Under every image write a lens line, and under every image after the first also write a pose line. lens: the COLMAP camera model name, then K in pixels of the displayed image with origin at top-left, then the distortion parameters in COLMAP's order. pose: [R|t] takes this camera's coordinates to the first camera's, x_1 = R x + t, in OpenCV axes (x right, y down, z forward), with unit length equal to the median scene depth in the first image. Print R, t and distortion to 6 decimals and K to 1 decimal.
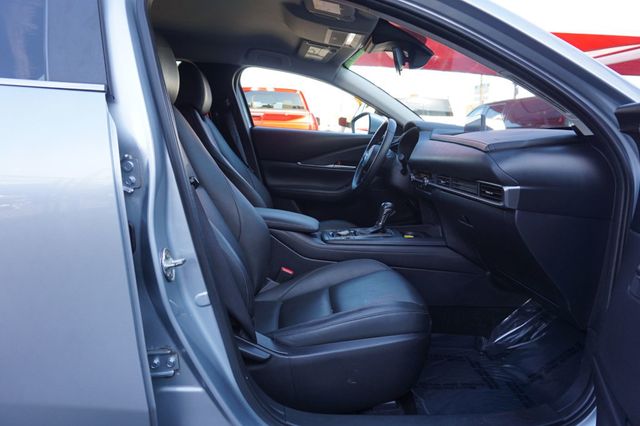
lens RADIAL K [[436.9, 0, 320.0], [0, 436.9, 213.0], [0, 0, 1]] dist [-0.036583, 0.047474]
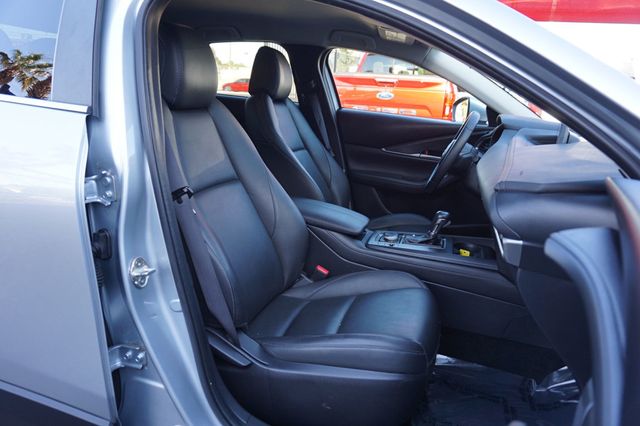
lens RADIAL K [[436.9, 0, 320.0], [0, 436.9, 213.0], [0, 0, 1]] dist [-0.036583, 0.047474]
pose [[0.938583, 0.121647, -0.322898, 0.225019], [-0.091029, 0.989937, 0.108346, -0.103287], [0.332829, -0.072299, 0.940211, 0.075076]]
